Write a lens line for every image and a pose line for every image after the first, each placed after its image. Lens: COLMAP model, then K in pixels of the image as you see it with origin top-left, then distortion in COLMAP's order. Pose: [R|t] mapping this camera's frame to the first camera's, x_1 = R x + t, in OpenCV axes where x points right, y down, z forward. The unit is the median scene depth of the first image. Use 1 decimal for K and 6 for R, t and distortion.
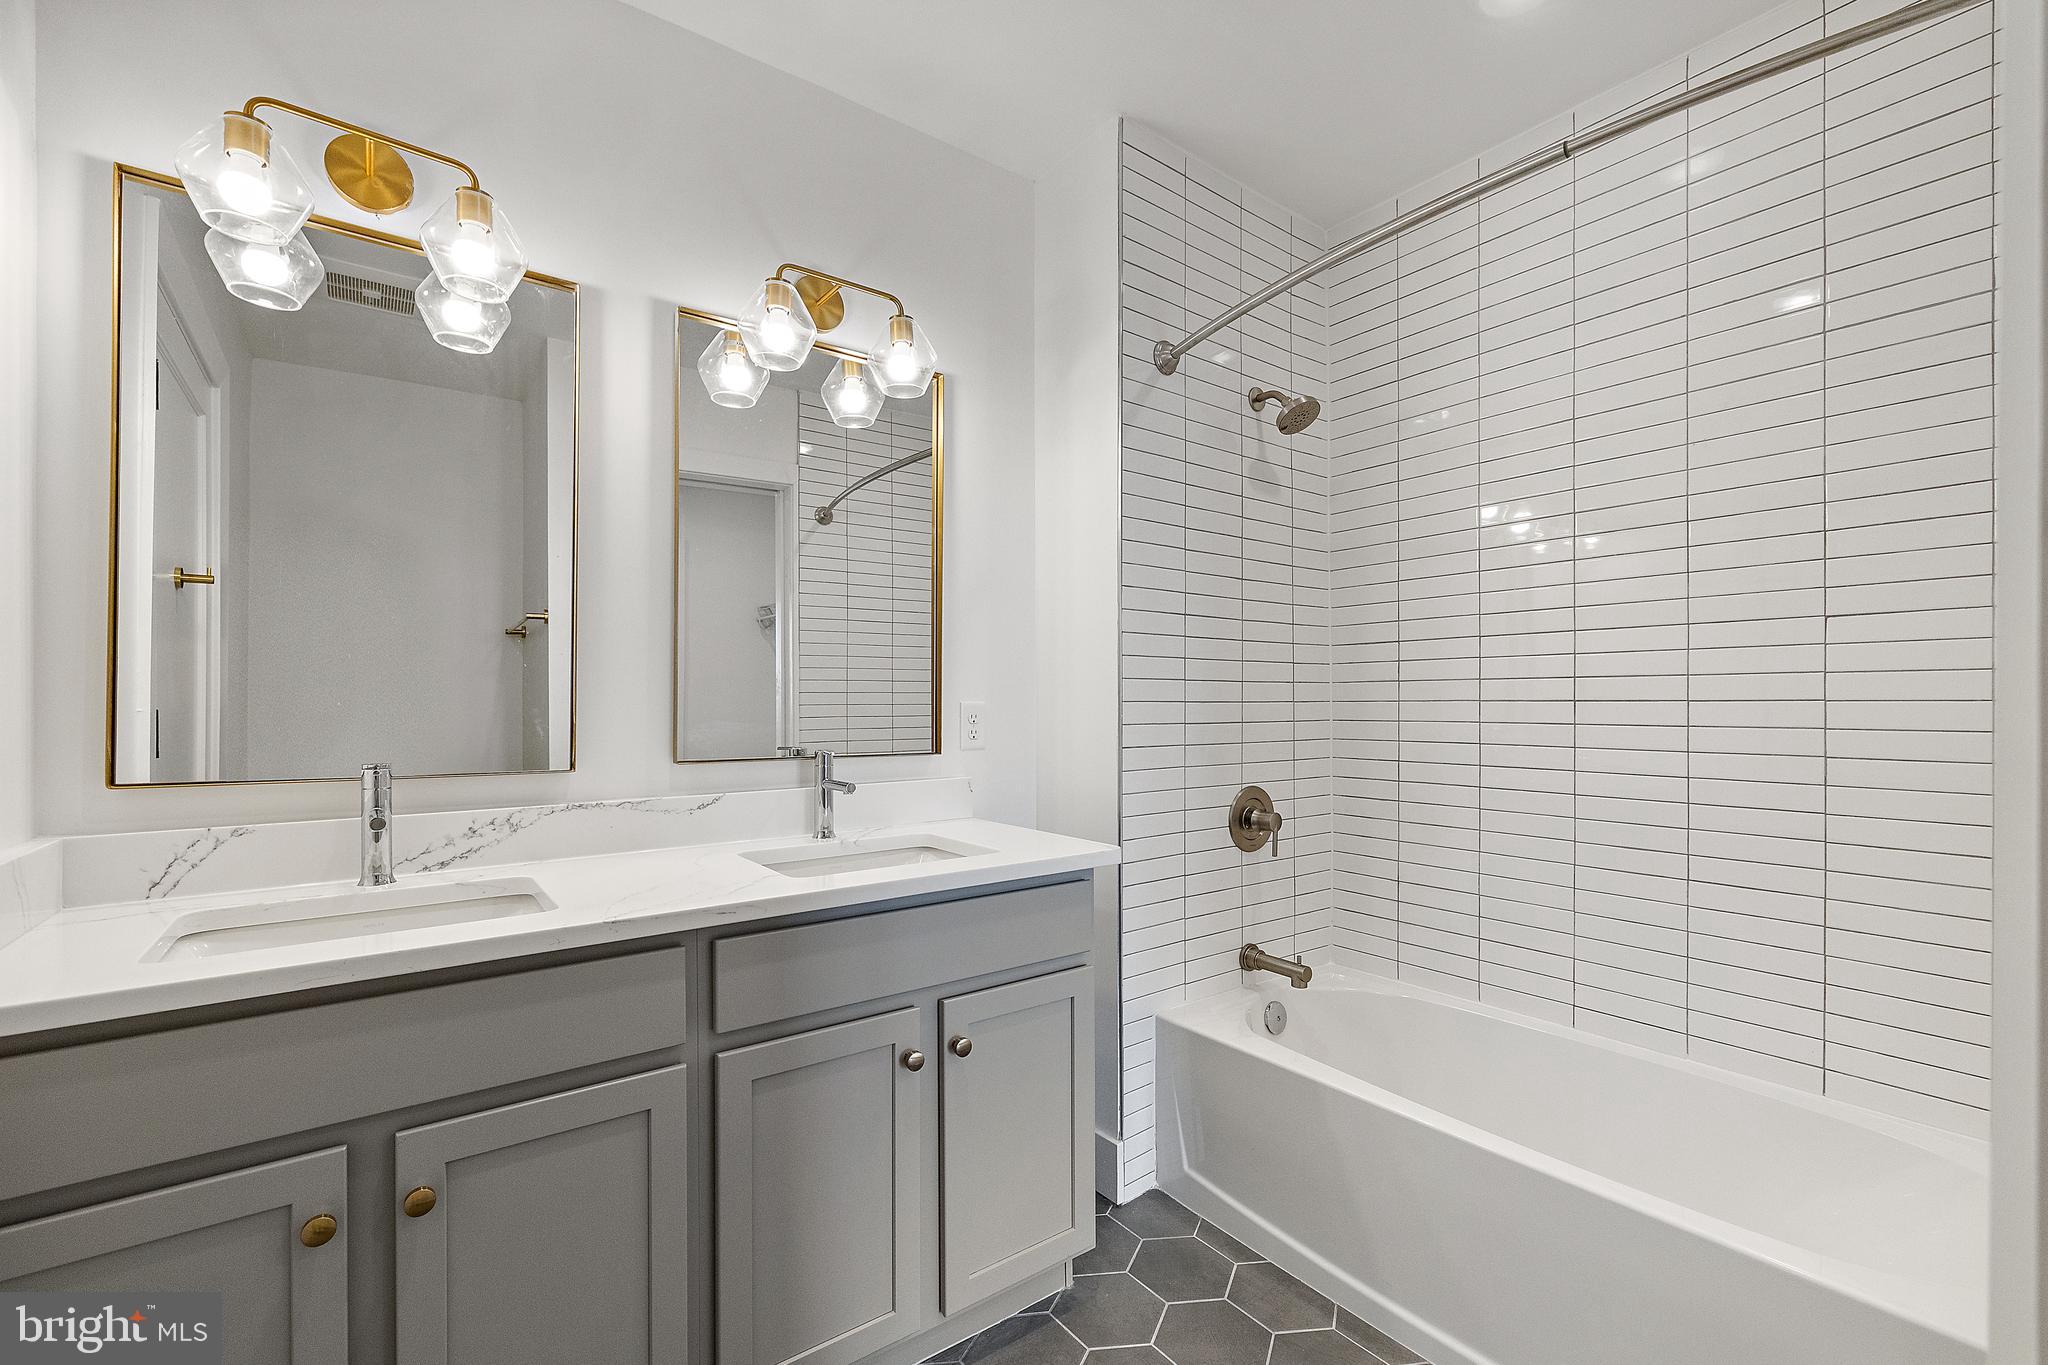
lens RADIAL K [[876.4, 0, 1025.0], [0, 876.4, 697.9], [0, 0, 1]] dist [0.009226, -0.000096]
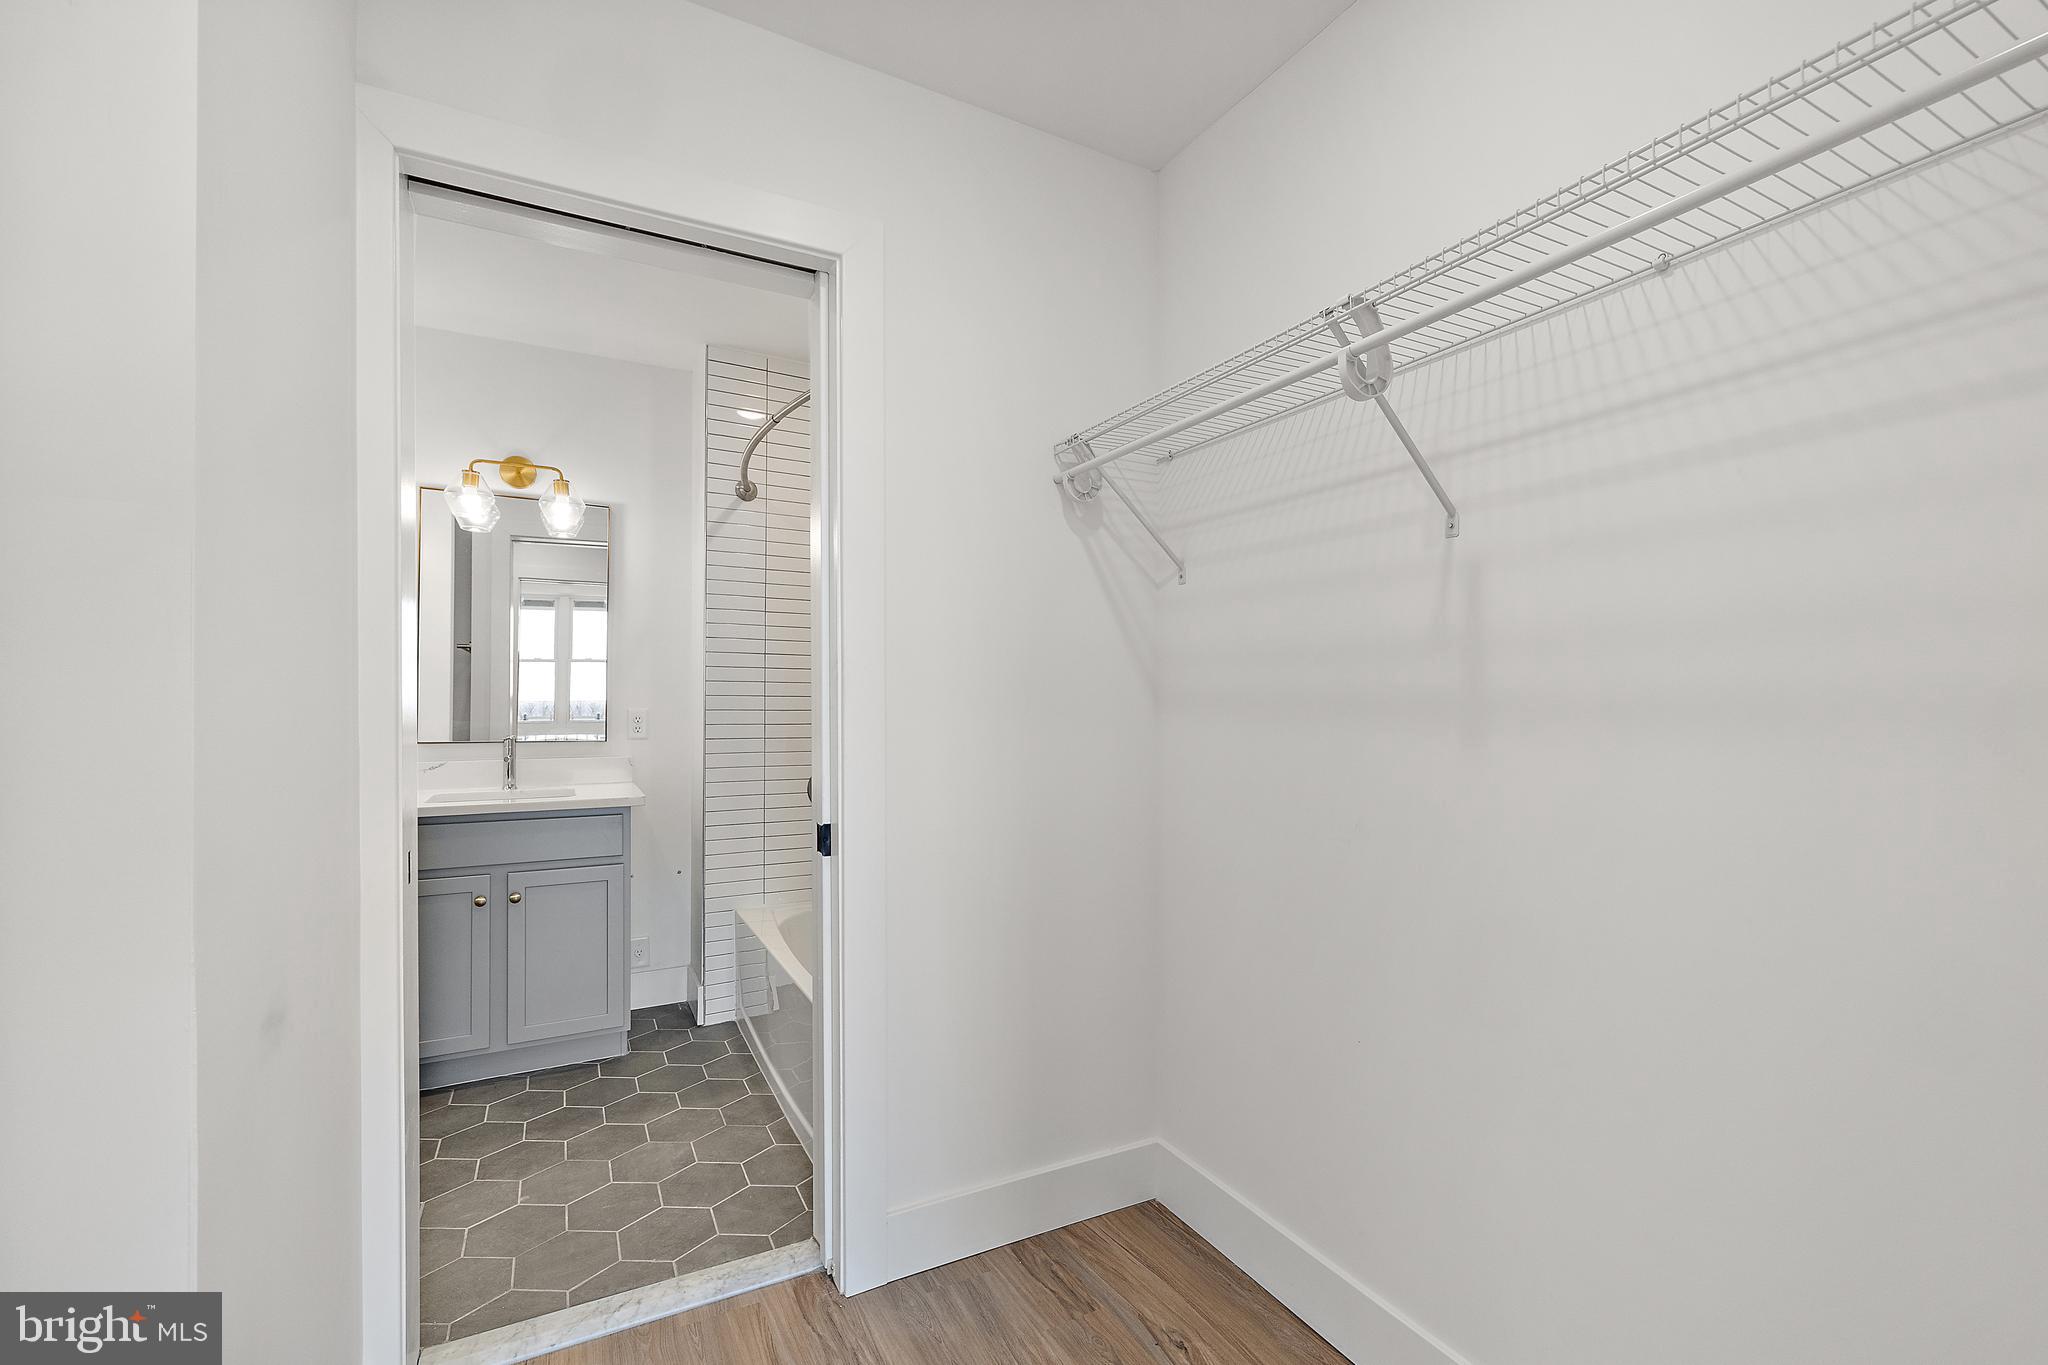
lens RADIAL K [[876.4, 0, 1021.7], [0, 876.4, 690.2], [0, 0, 1]] dist [0.009226, -0.000096]
pose [[0.989521, 0.006565, -0.144238, 0.889577], [-0.007702, 0.999944, -0.007323, -0.023340], [0.144182, 0.008357, 0.989516, -0.483967]]
